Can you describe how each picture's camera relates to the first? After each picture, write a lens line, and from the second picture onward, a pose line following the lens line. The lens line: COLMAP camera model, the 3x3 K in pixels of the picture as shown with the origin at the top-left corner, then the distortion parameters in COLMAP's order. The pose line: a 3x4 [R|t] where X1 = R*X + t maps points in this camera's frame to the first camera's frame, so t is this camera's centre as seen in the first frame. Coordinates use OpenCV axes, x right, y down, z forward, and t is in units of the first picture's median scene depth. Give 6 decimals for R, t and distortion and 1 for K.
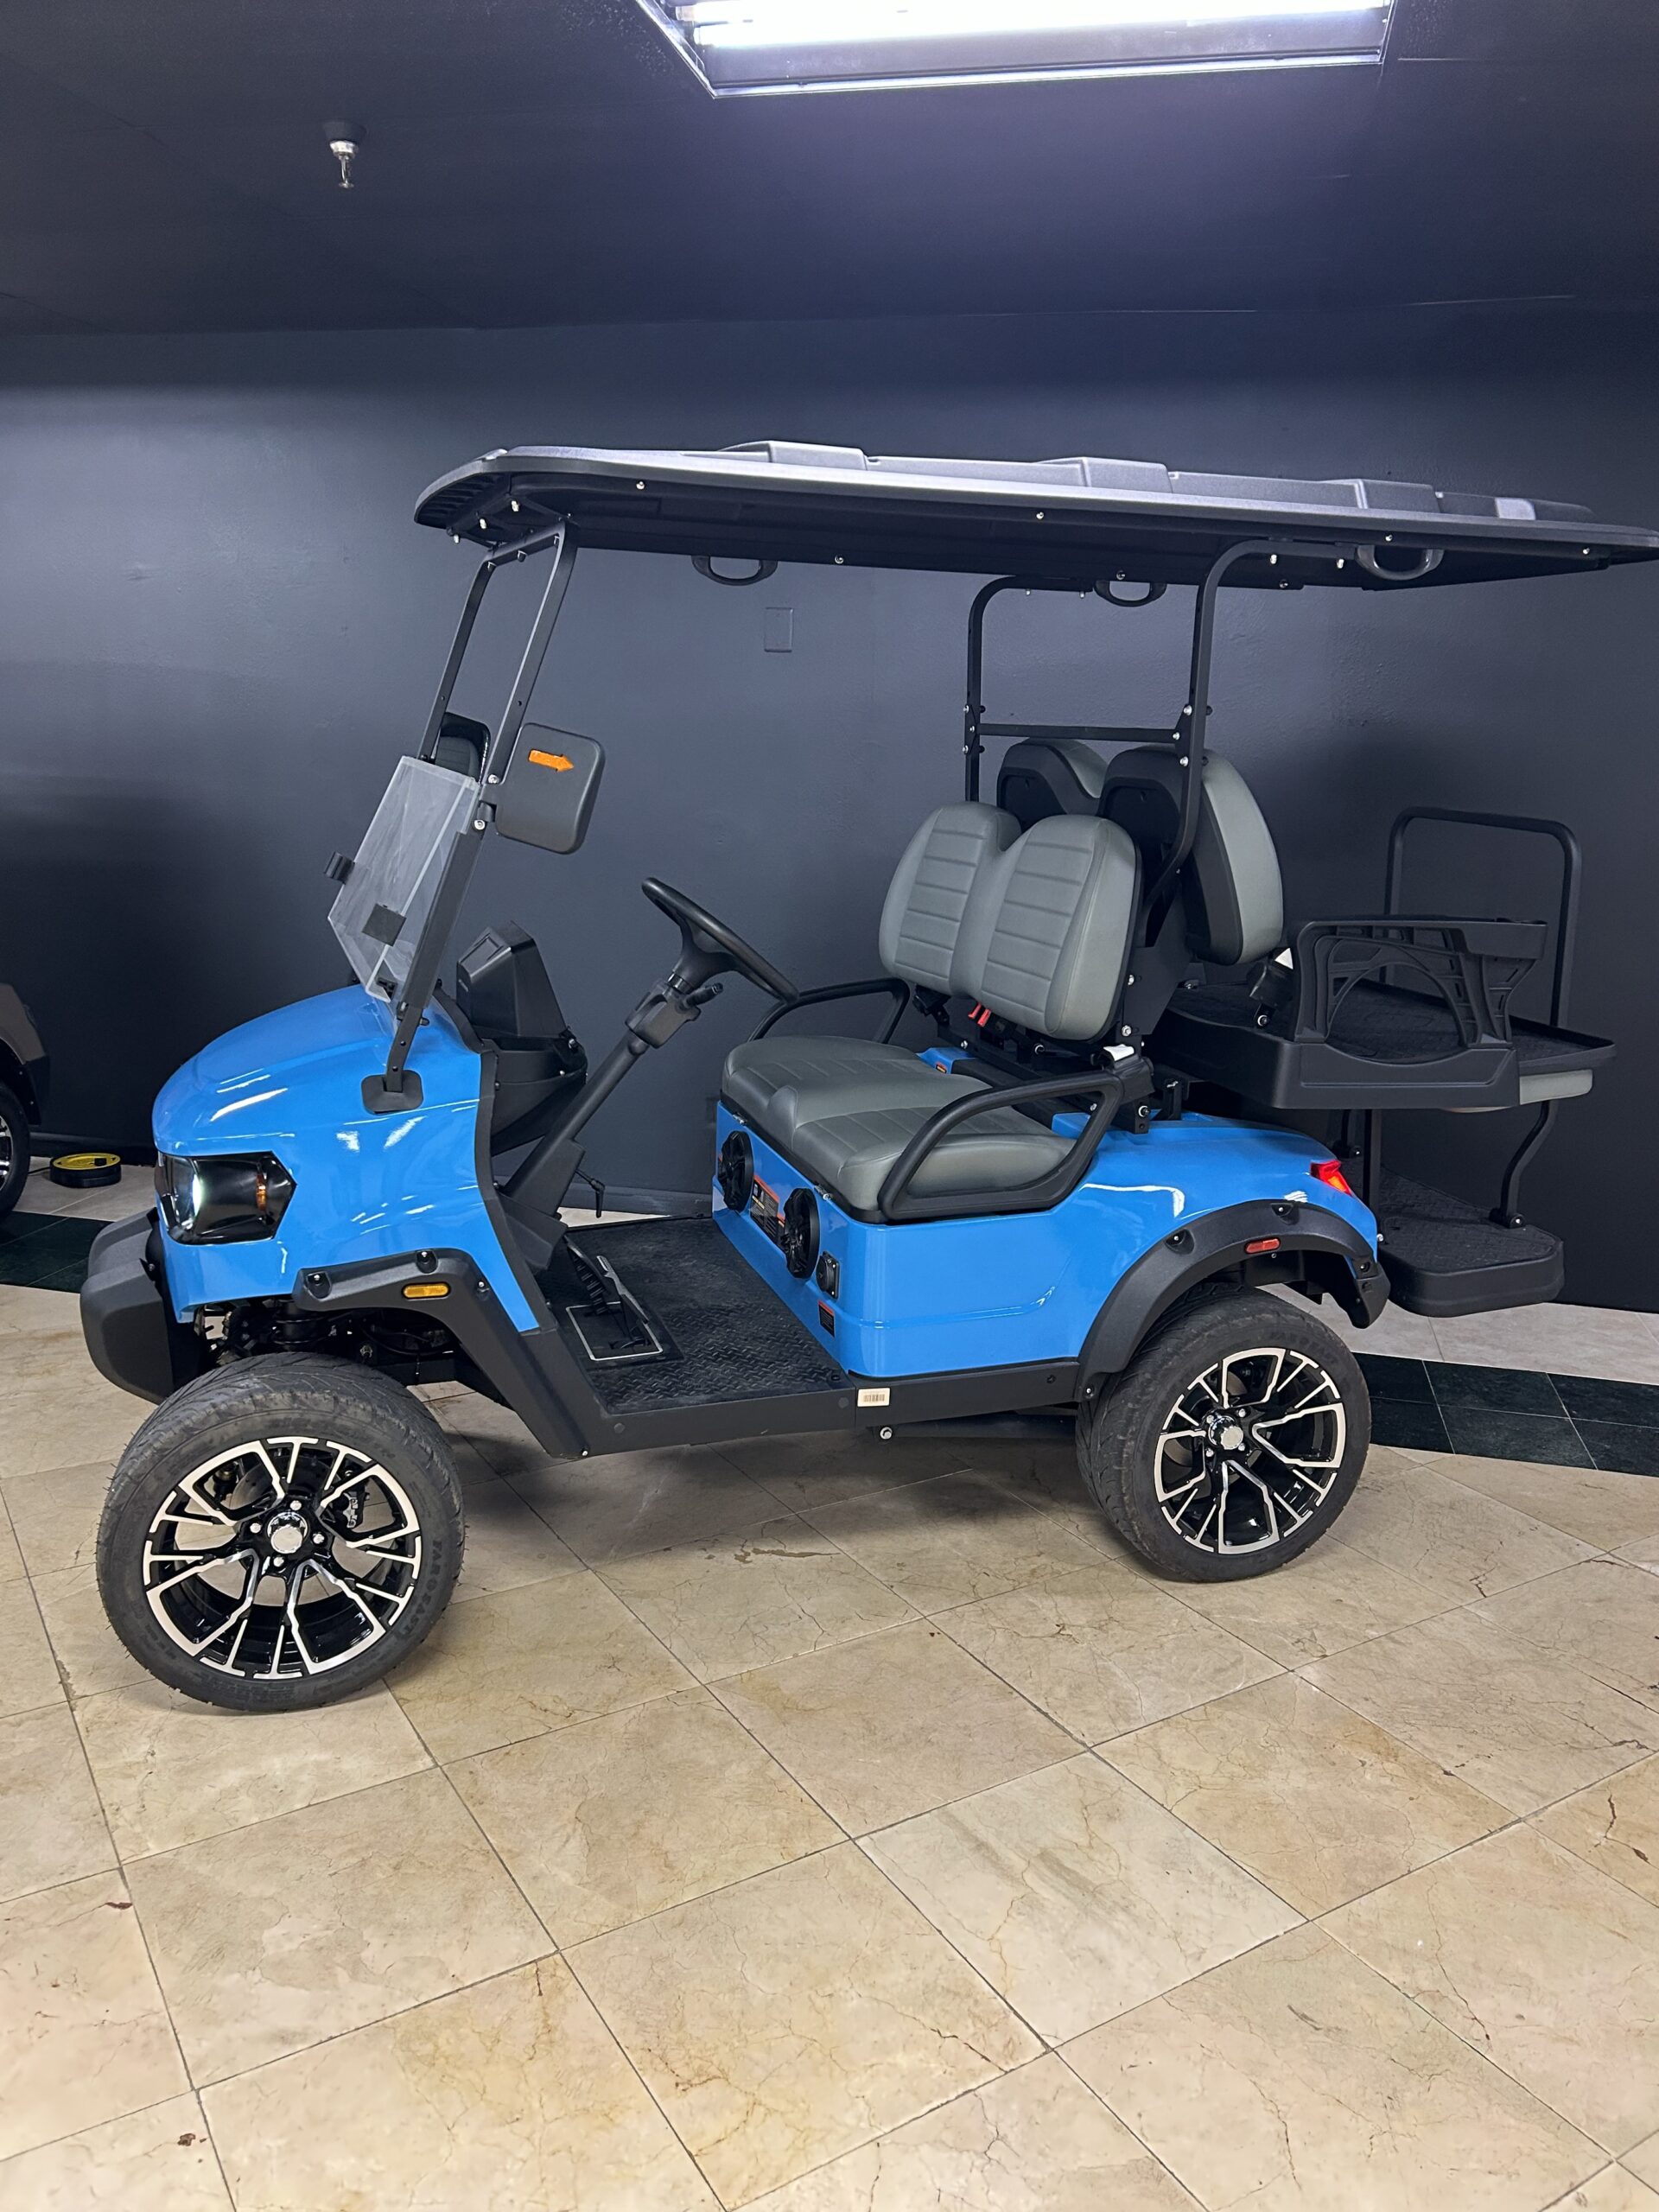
lens RADIAL K [[1679.1, 0, 819.7], [0, 1679.1, 1111.6], [0, 0, 1]] dist [0.010687, 0.001560]
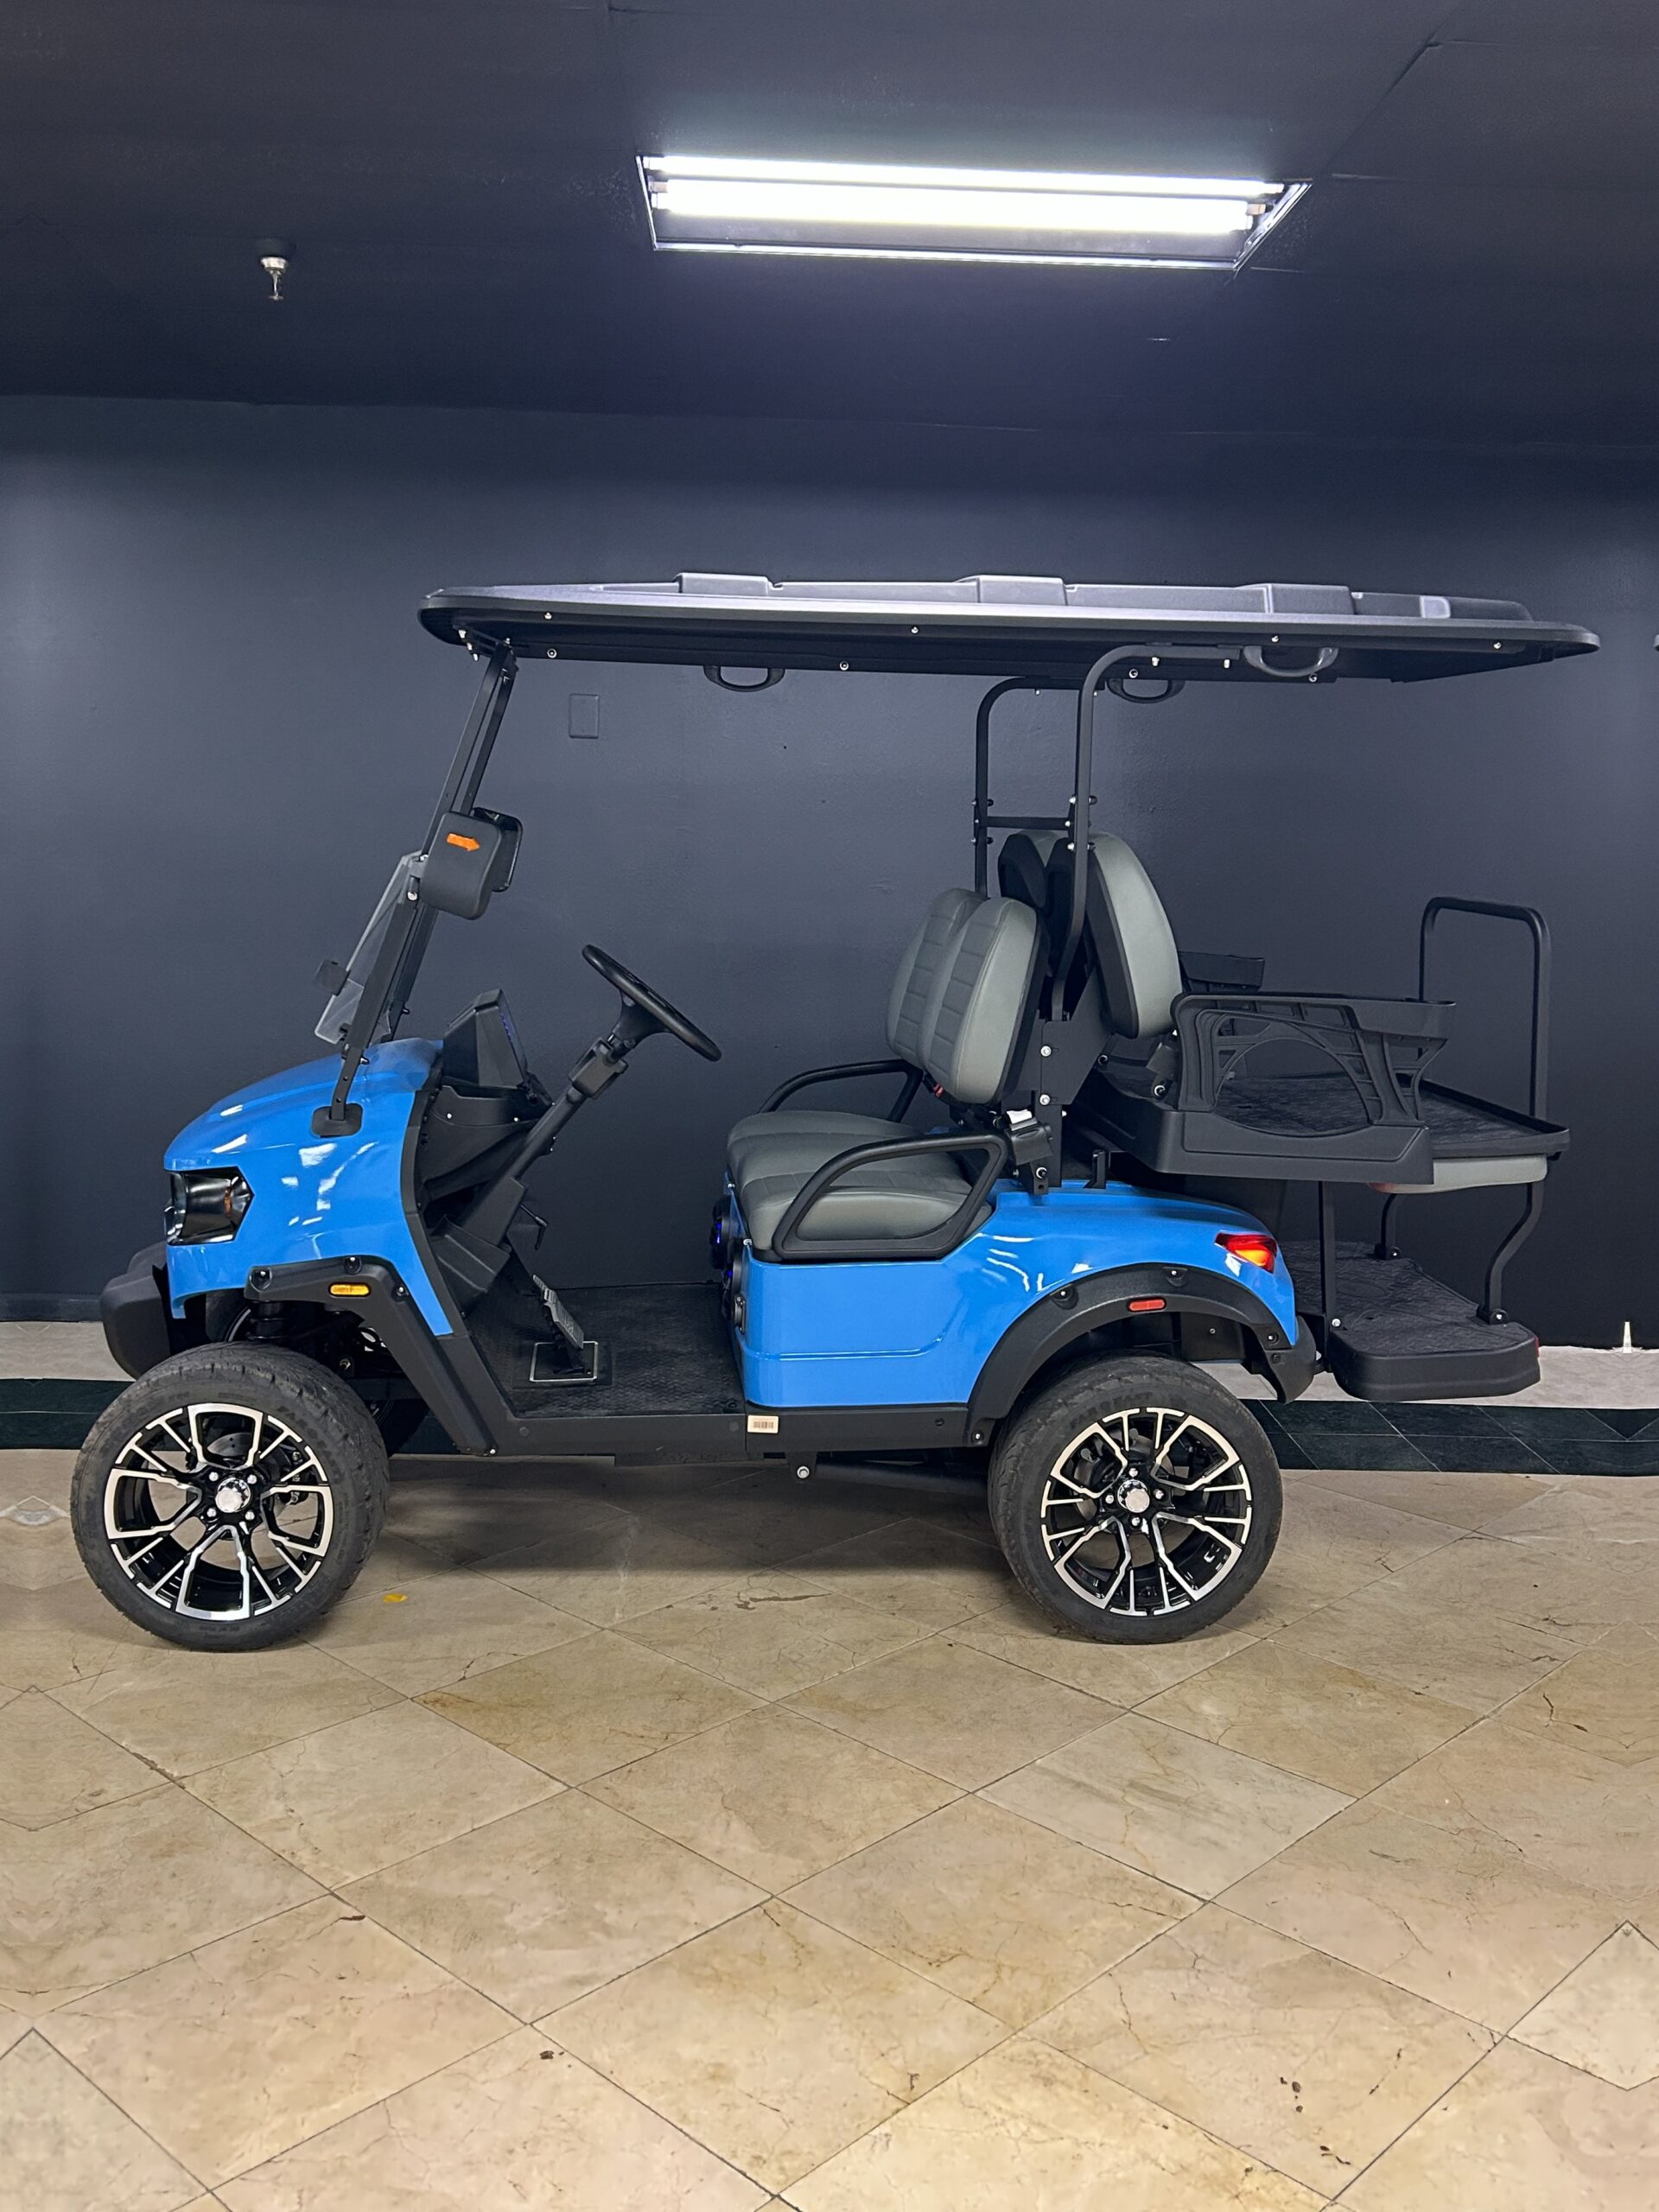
lens RADIAL K [[2014.4, 0, 821.5], [0, 2014.4, 1102.1], [0, 0, 1]] dist [0.010809, 0.006697]
pose [[0.967395, -0.039020, 0.250249, -0.386645], [0.058428, 0.995792, -0.070600, 0.060160], [-0.246441, 0.082919, 0.965604, -0.307732]]
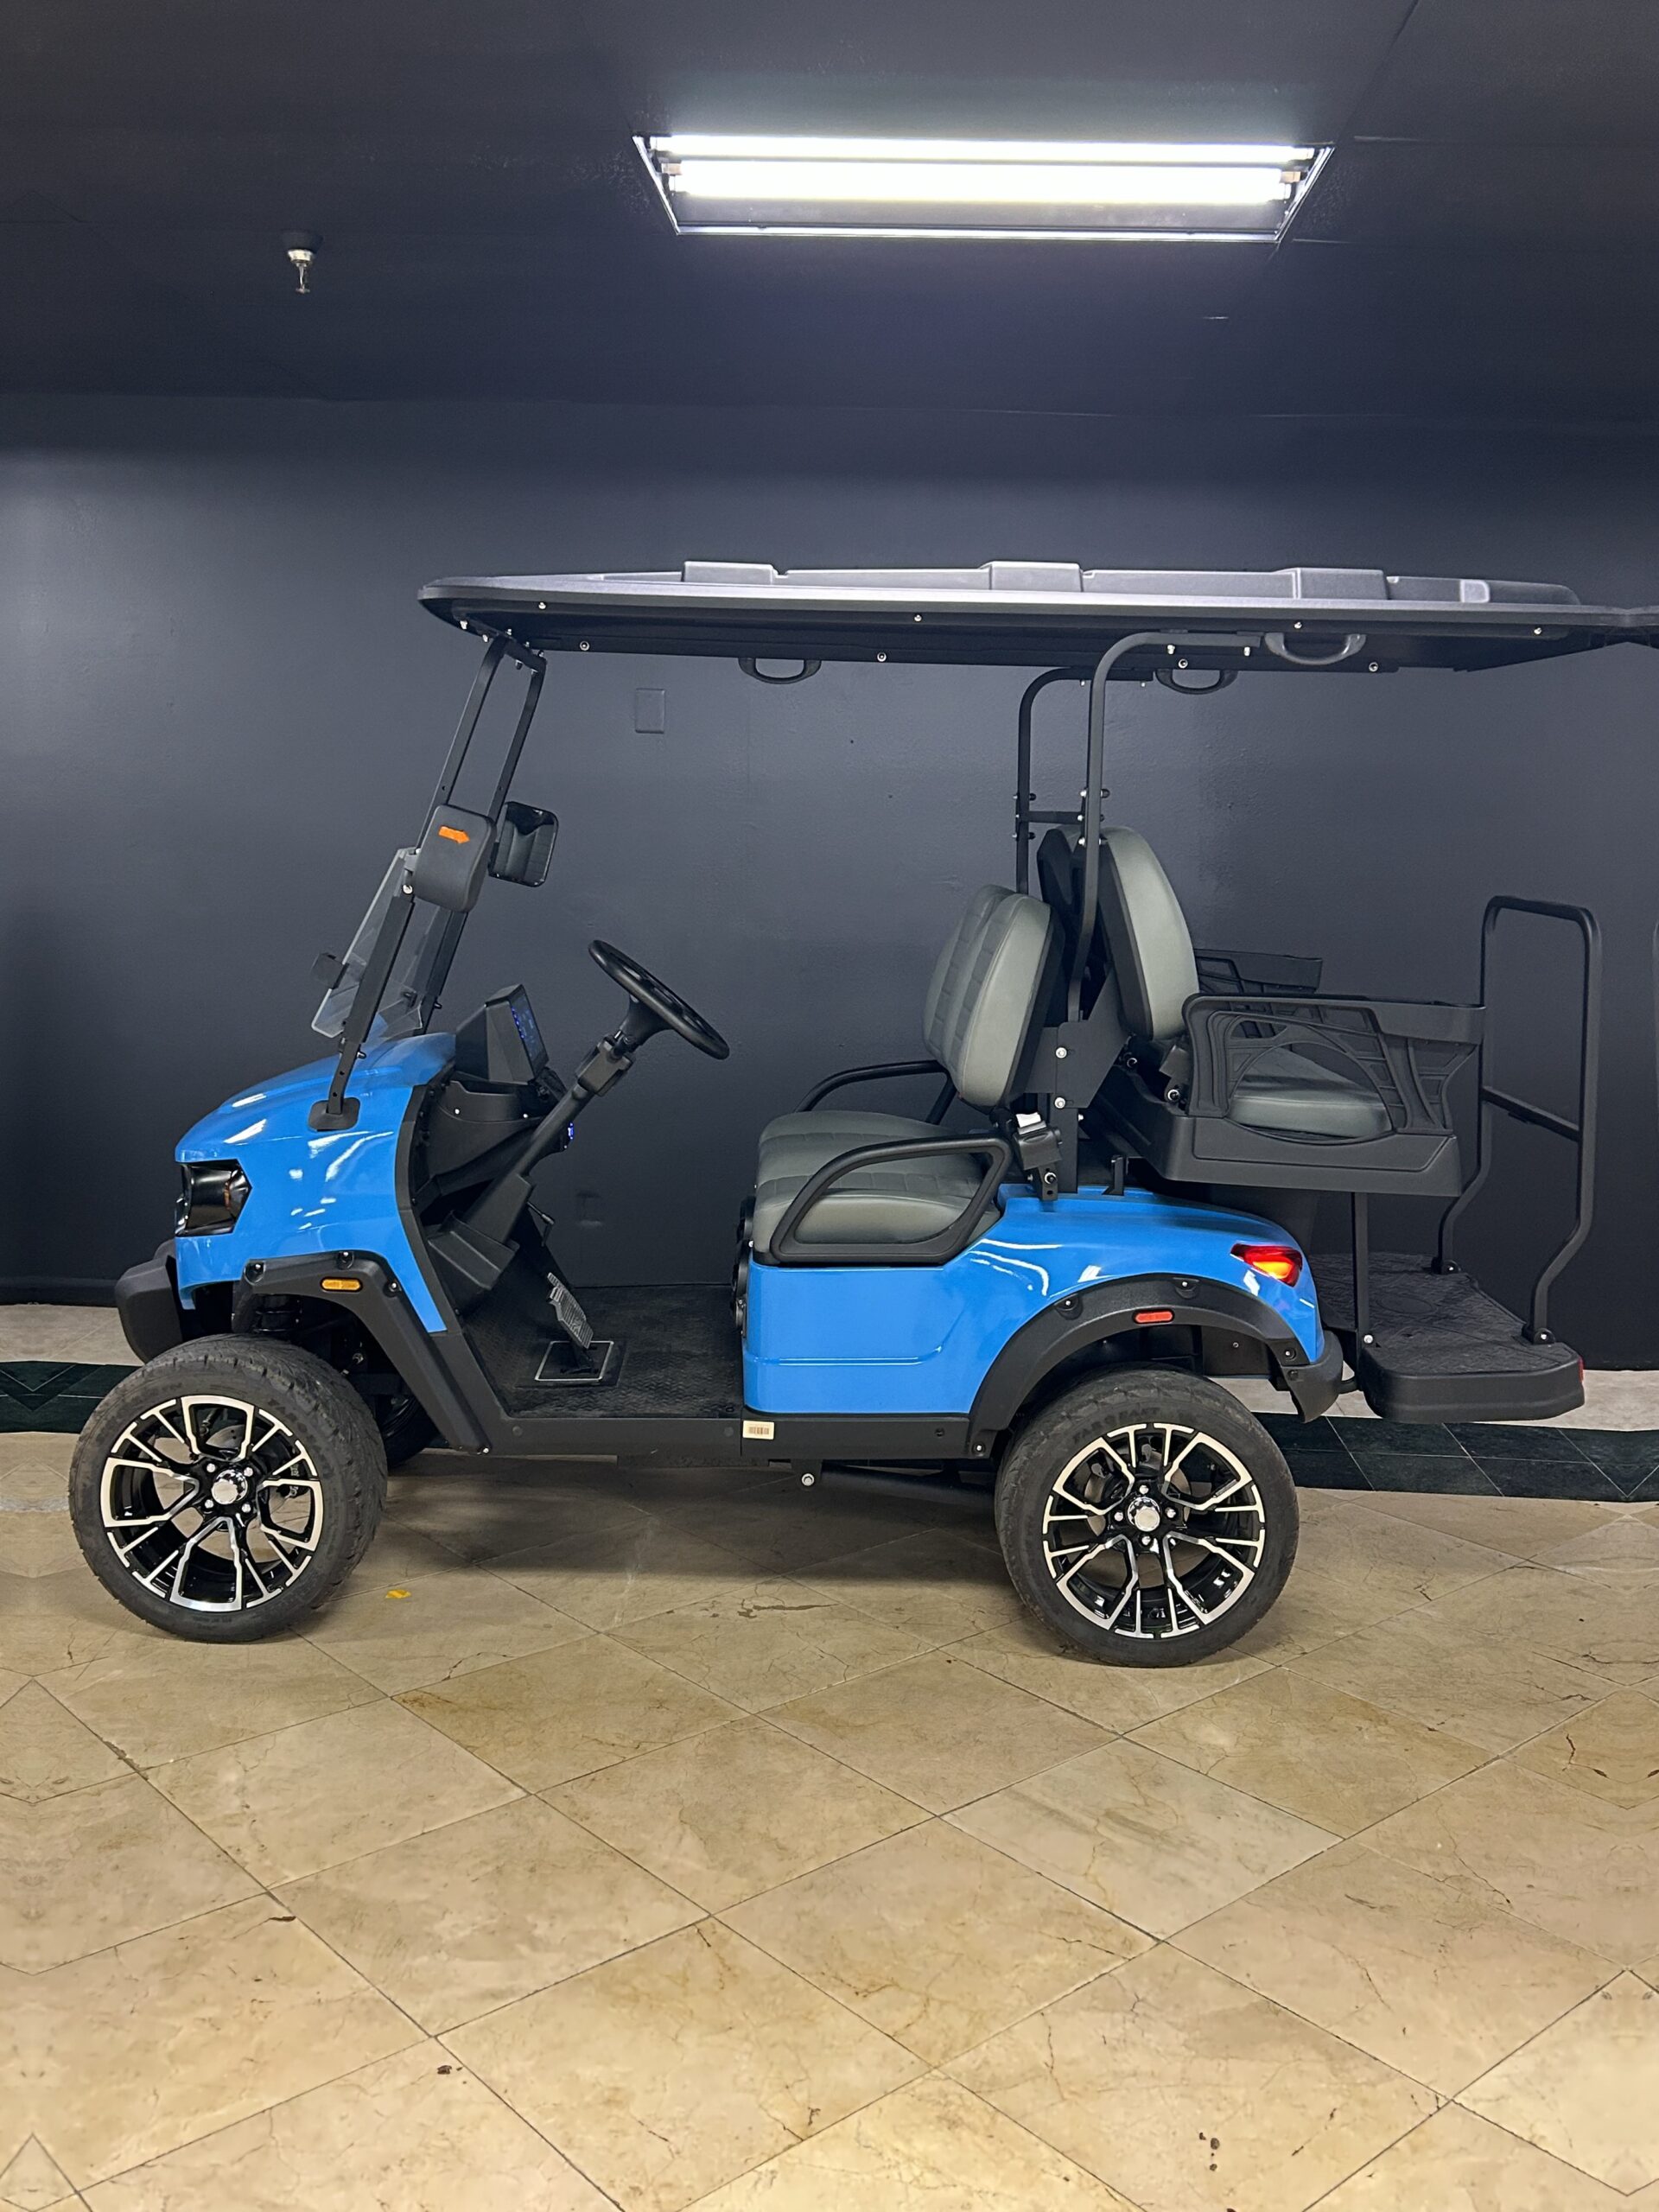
lens RADIAL K [[2014.1, 0, 833.5], [0, 2014.1, 1109.6], [0, 0, 1]] dist [0.008924, 0.009552]
pose [[0.984755, -0.027127, 0.171817, -0.252918], [0.039708, 0.996741, -0.070212, 0.062838], [-0.169353, 0.075964, 0.982624, -0.301030]]
